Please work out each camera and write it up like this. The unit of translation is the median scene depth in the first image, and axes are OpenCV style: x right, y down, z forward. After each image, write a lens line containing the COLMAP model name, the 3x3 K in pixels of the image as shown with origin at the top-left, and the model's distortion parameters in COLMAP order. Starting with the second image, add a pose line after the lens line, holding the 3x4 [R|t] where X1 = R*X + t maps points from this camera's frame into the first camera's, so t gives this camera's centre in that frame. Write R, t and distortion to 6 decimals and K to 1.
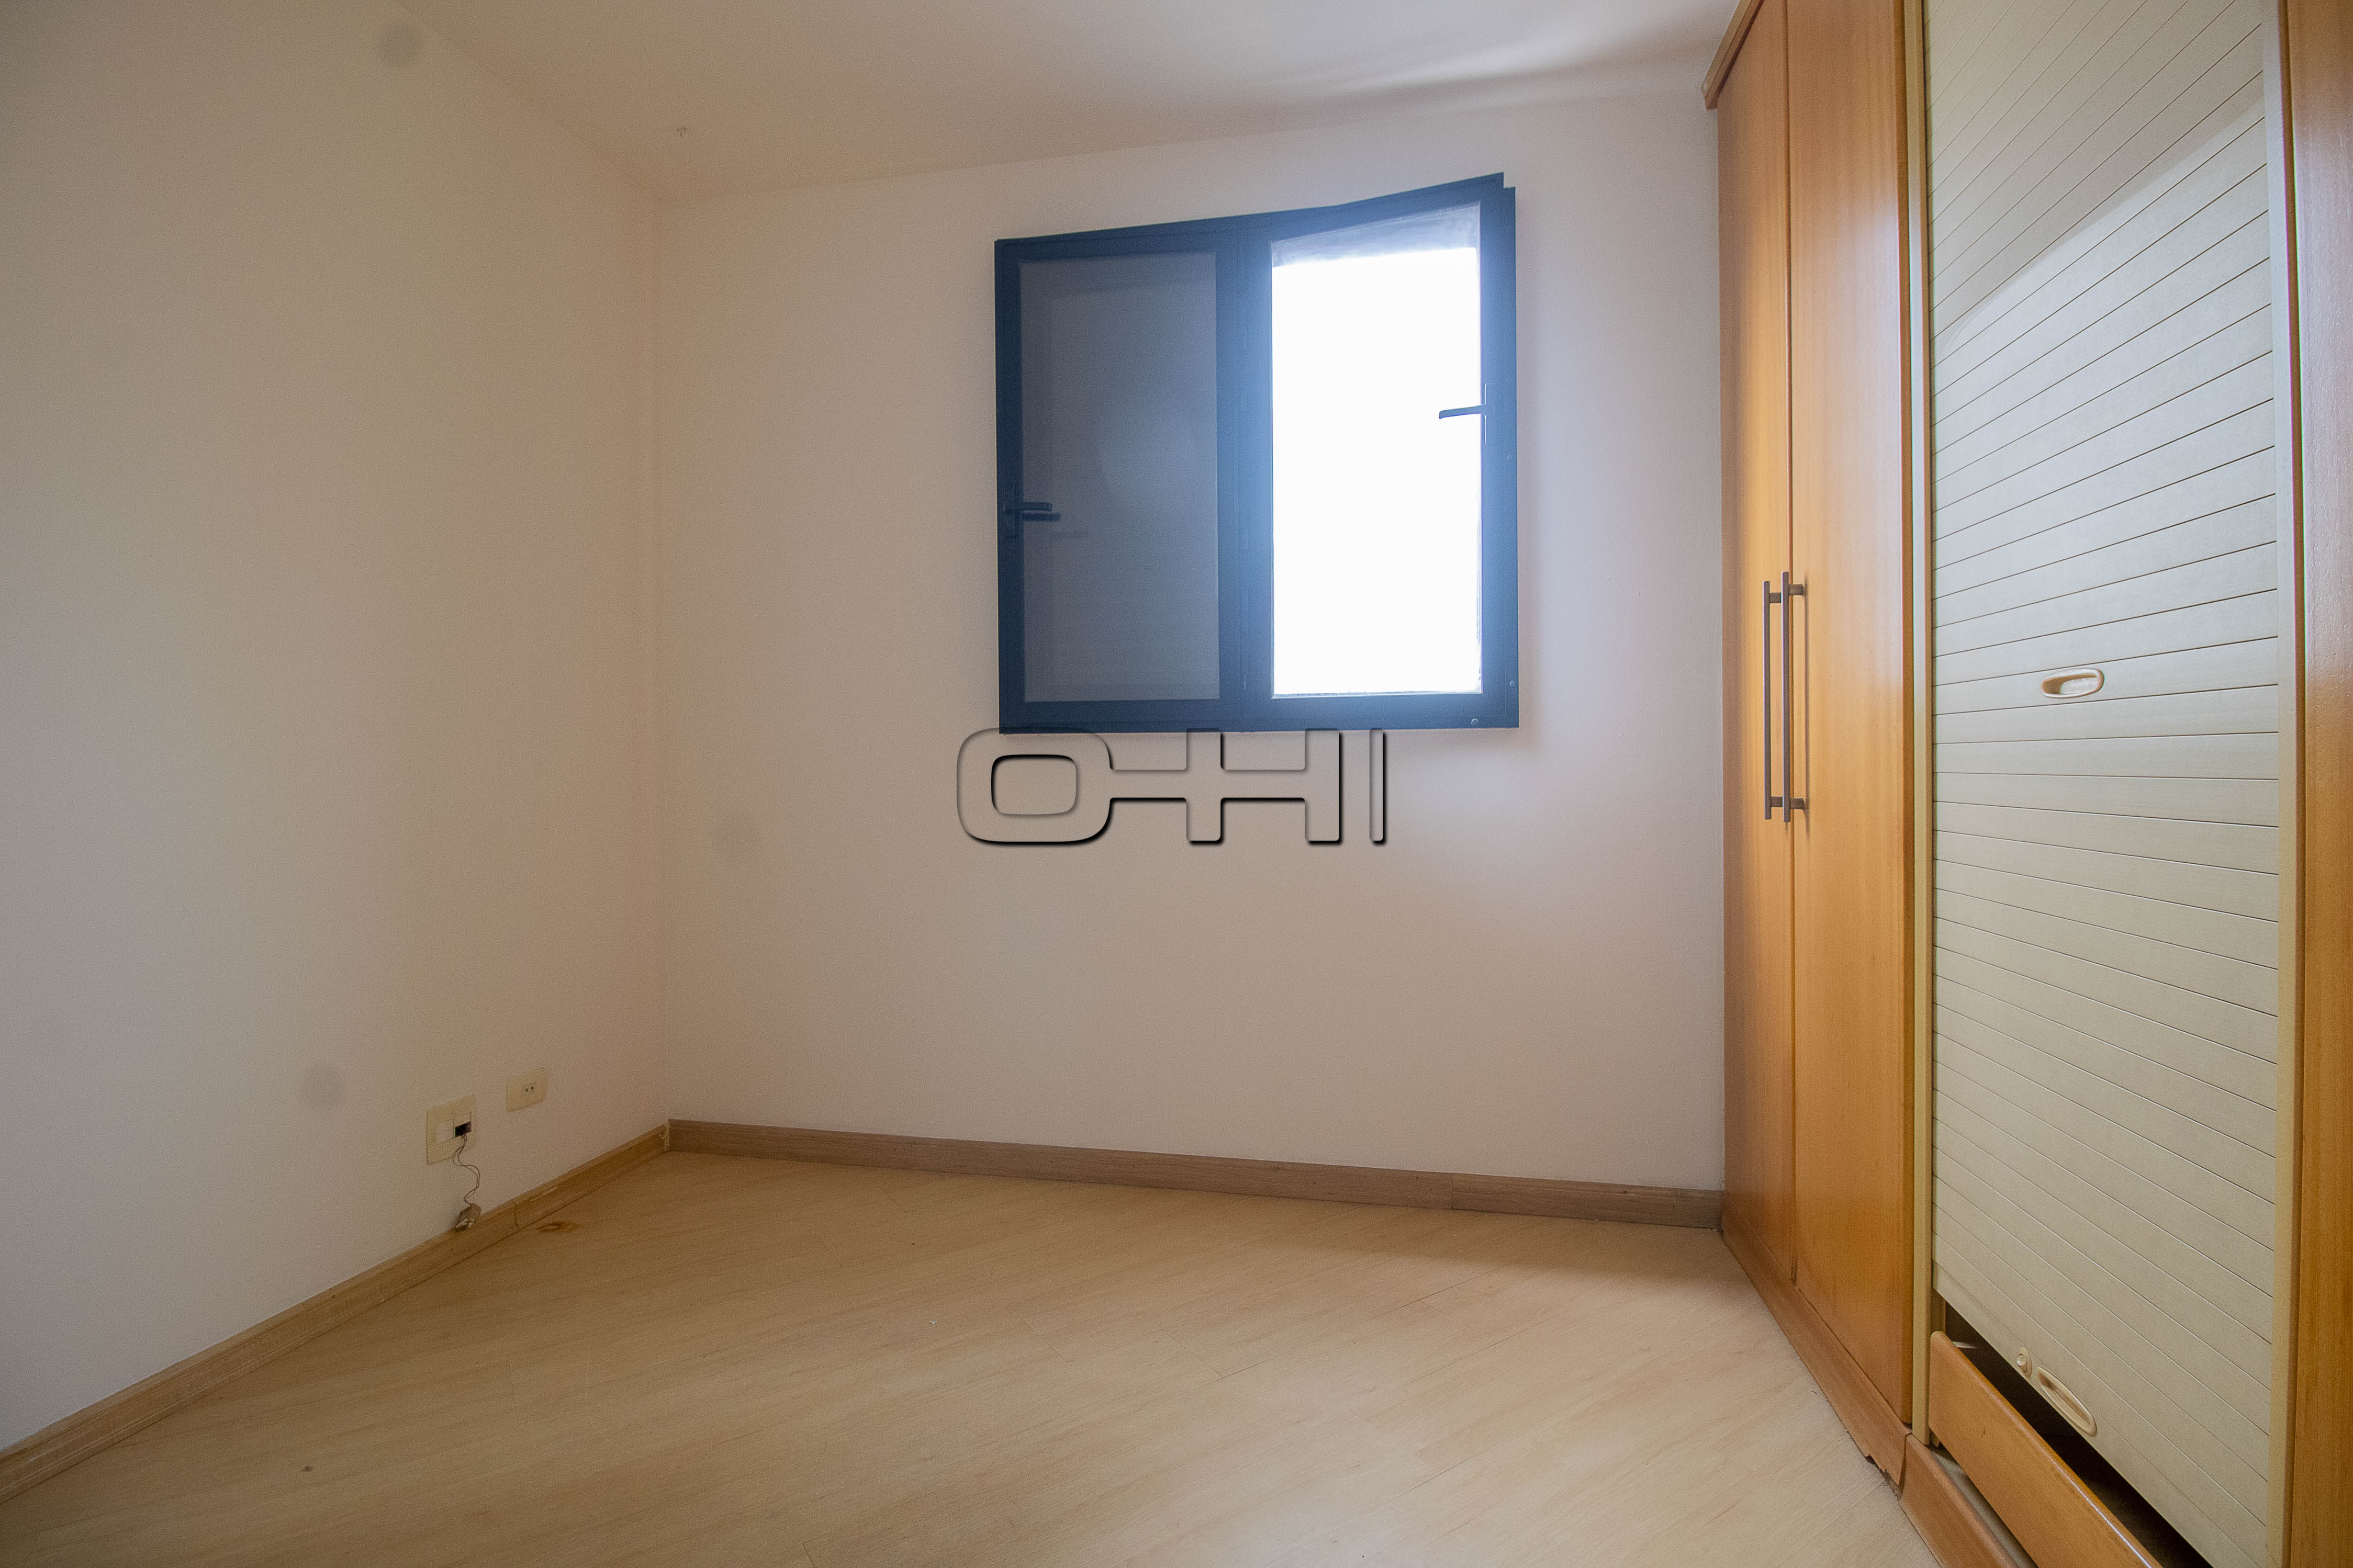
lens RADIAL K [[1093.3, 0, 1176.9], [0, 1093.3, 770.1], [0, 0, 1]] dist [0.003524, -0.015491]
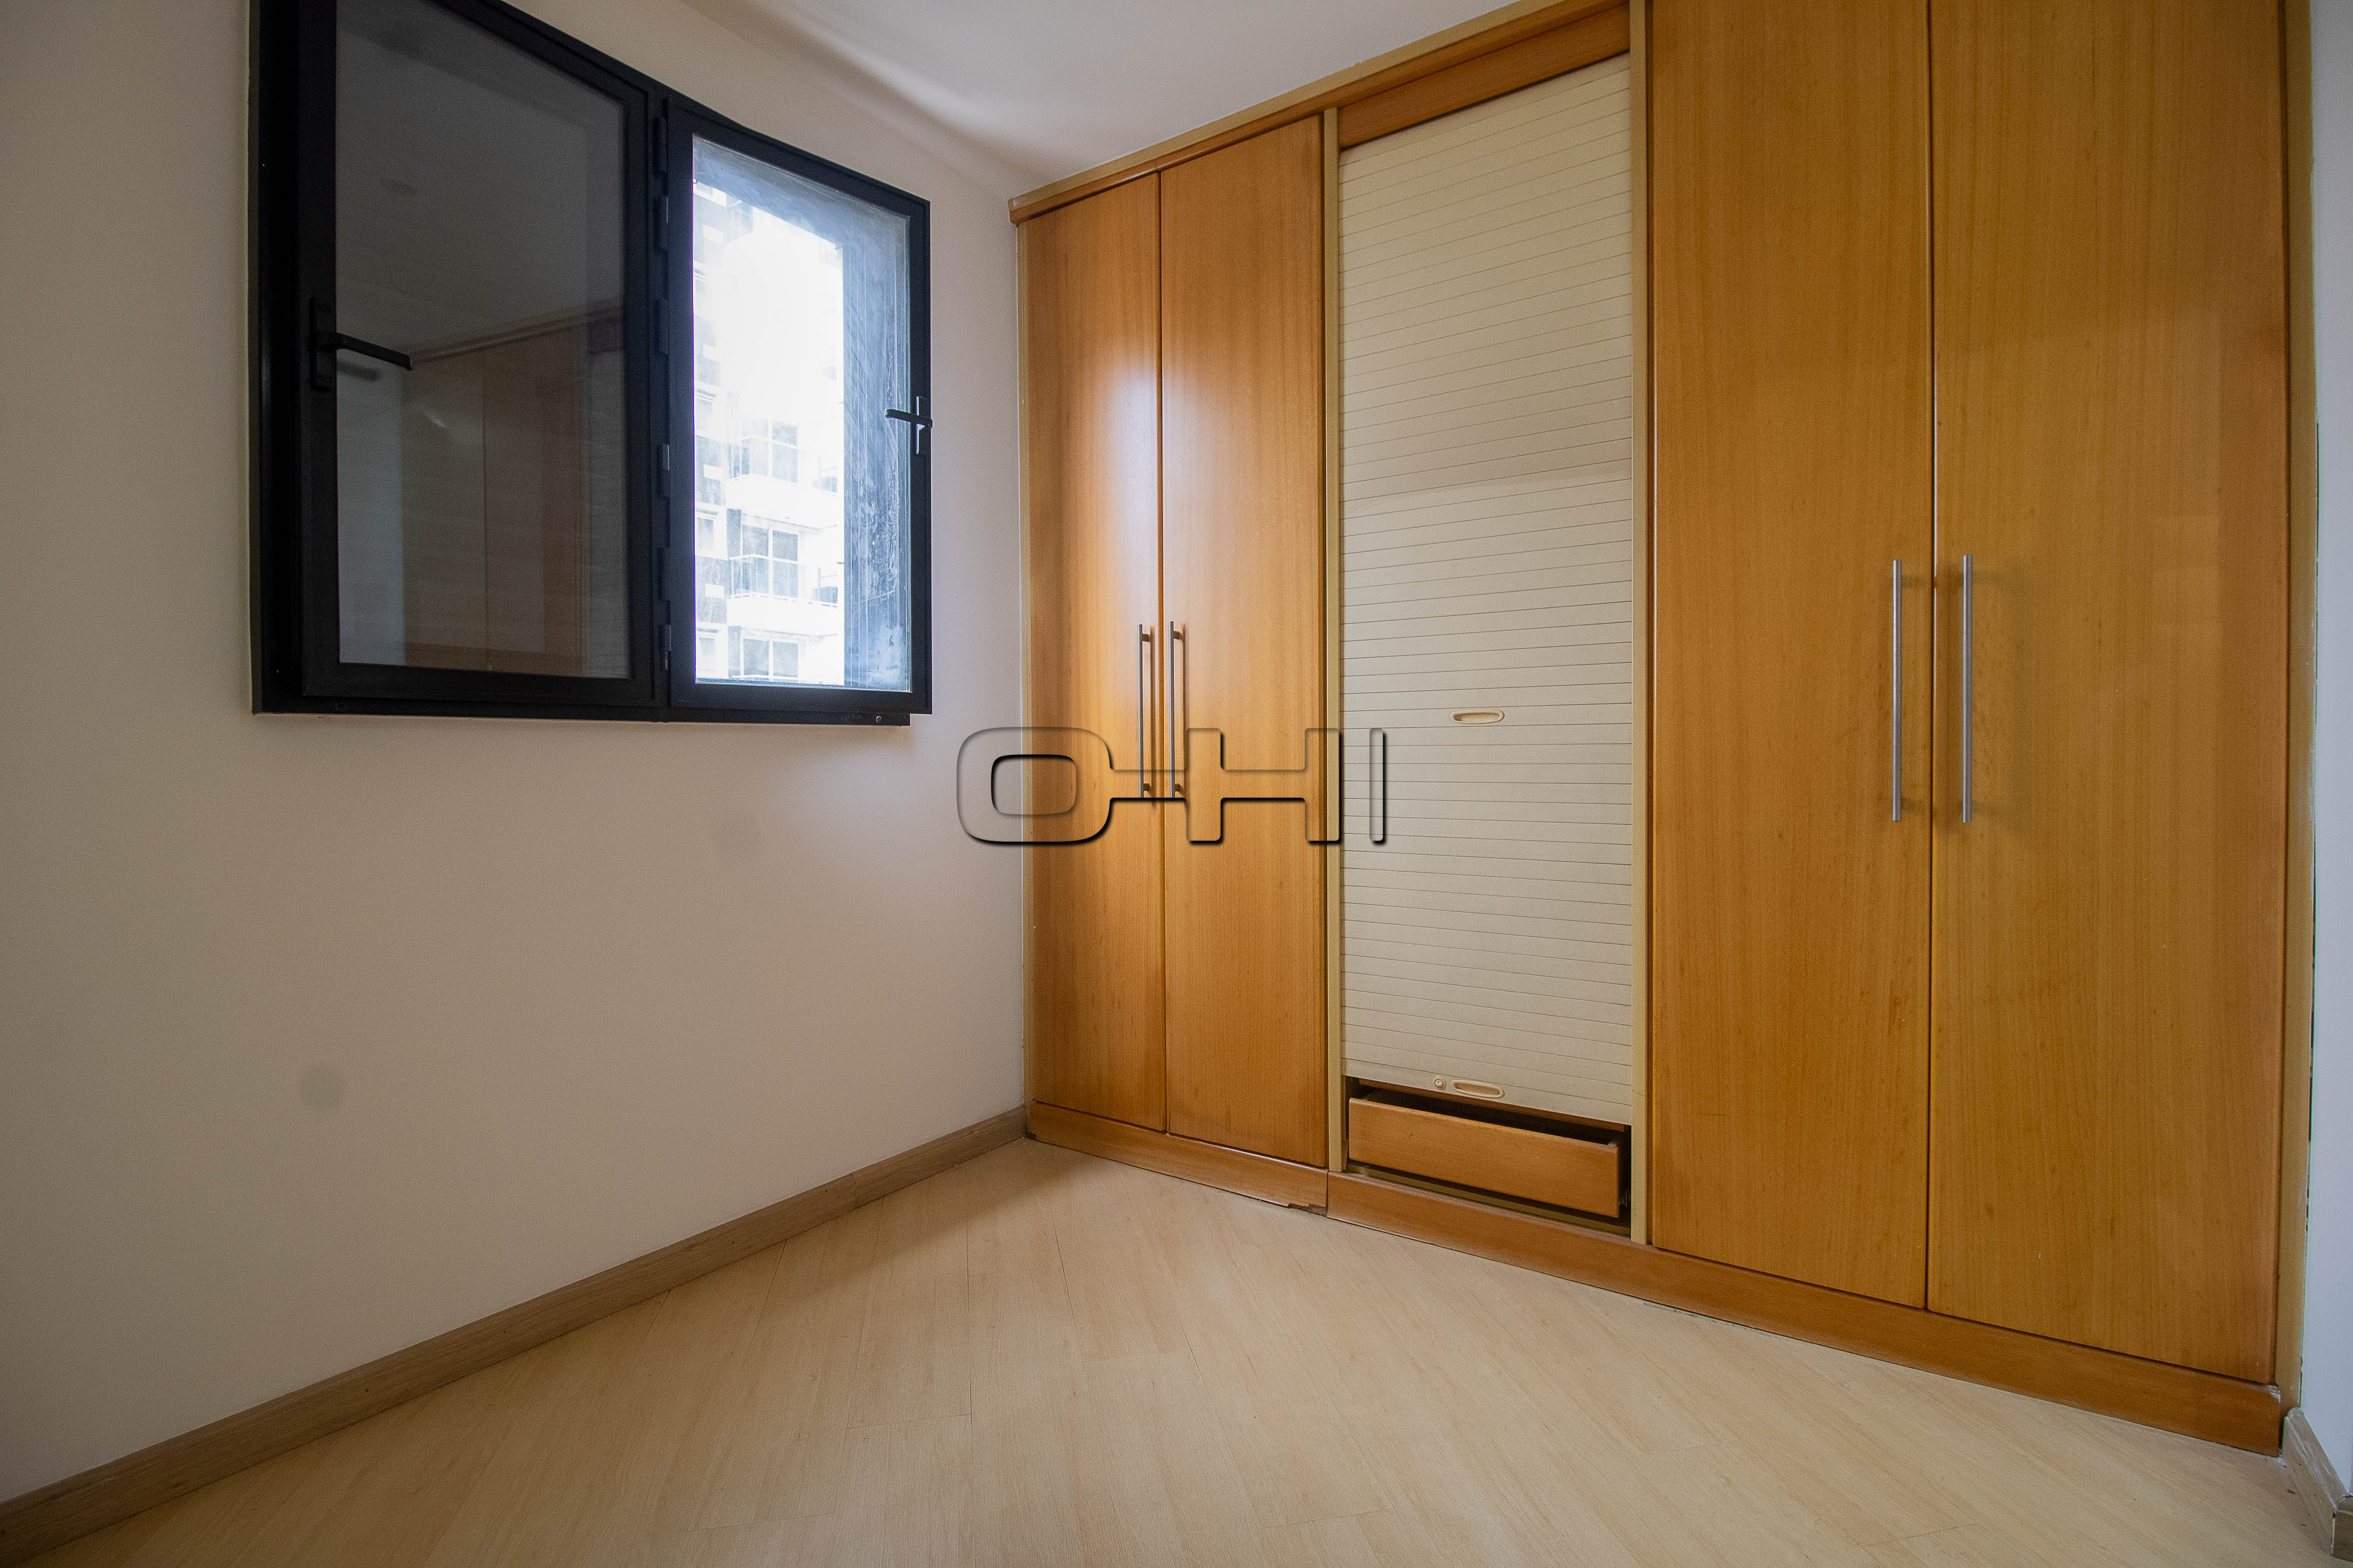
lens RADIAL K [[1093.3, 0, 1176.9], [0, 1093.3, 770.1], [0, 0, 1]] dist [0.003524, -0.015491]
pose [[0.386358, -0.012312, 0.922267, -0.594917], [0.008696, 0.999915, 0.009706, -0.004360], [-0.922308, 0.004270, 0.386432, 0.374596]]
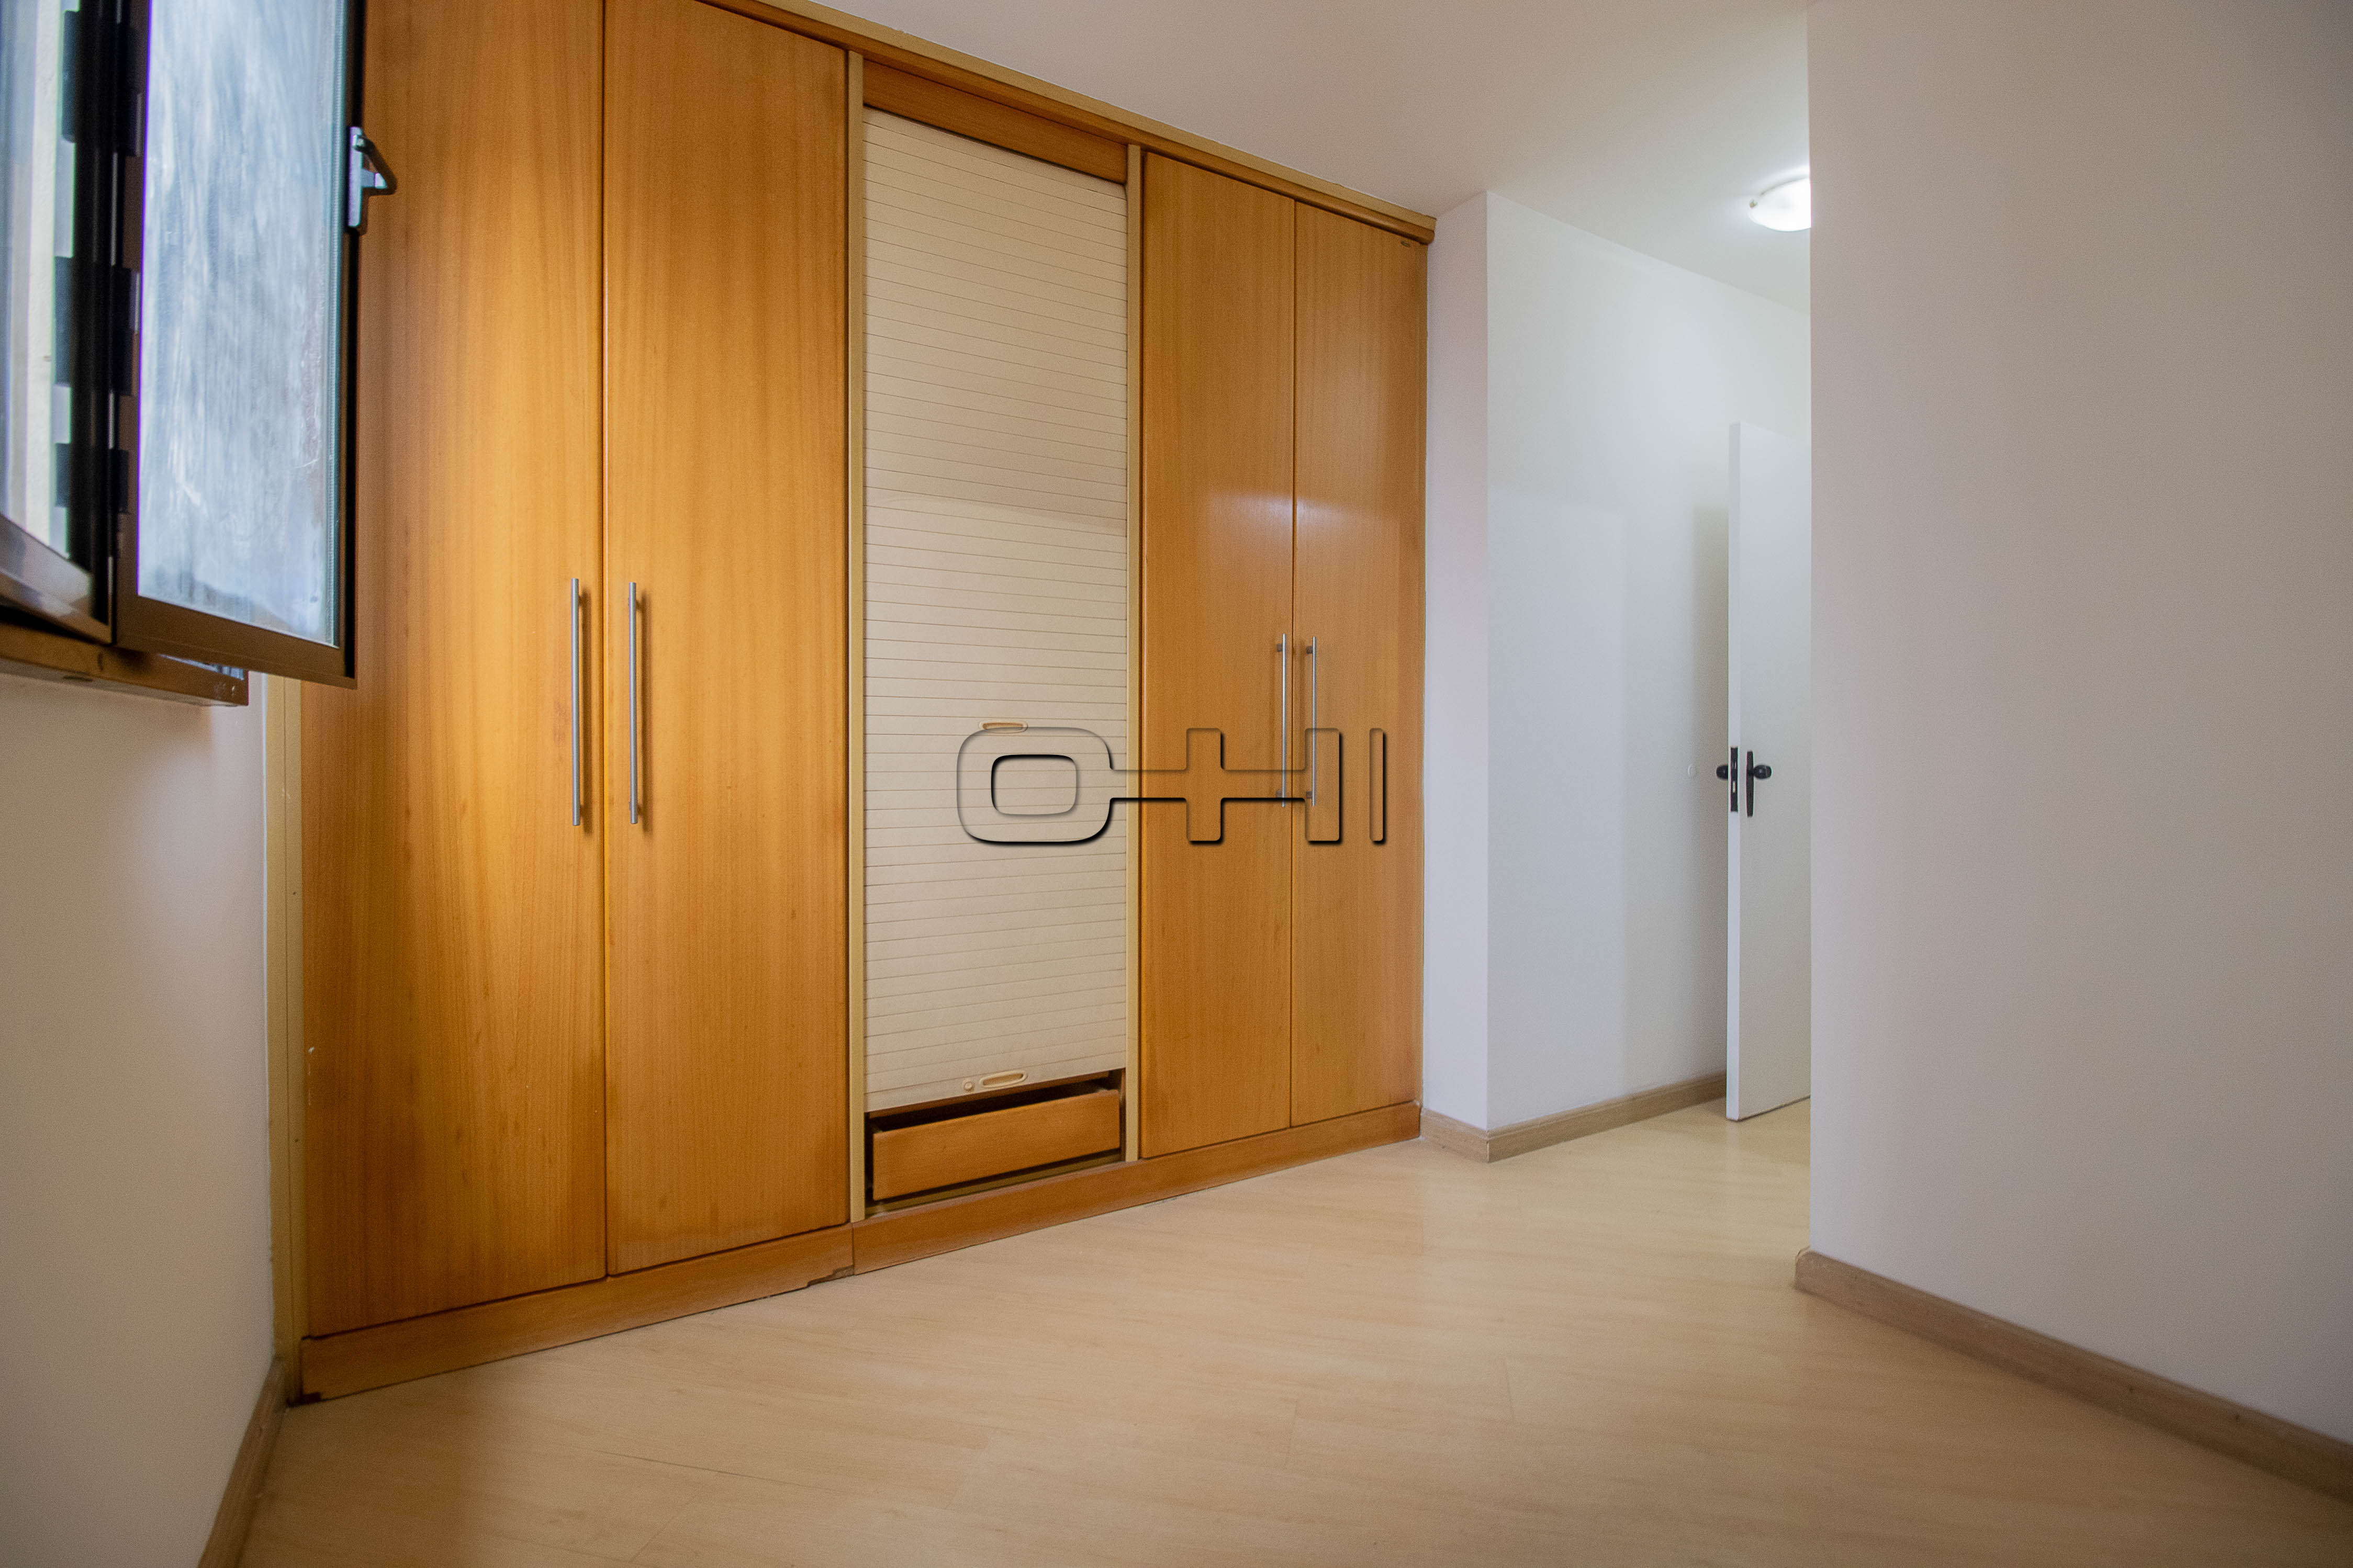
lens RADIAL K [[1093.3, 0, 1176.9], [0, 1093.3, 770.1], [0, 0, 1]] dist [0.003524, -0.015491]
pose [[-0.688558, -0.003824, 0.725171, -0.450654], [0.006537, 0.999913, 0.011480, -0.009816], [-0.725151, 0.012645, -0.688473, 1.101027]]
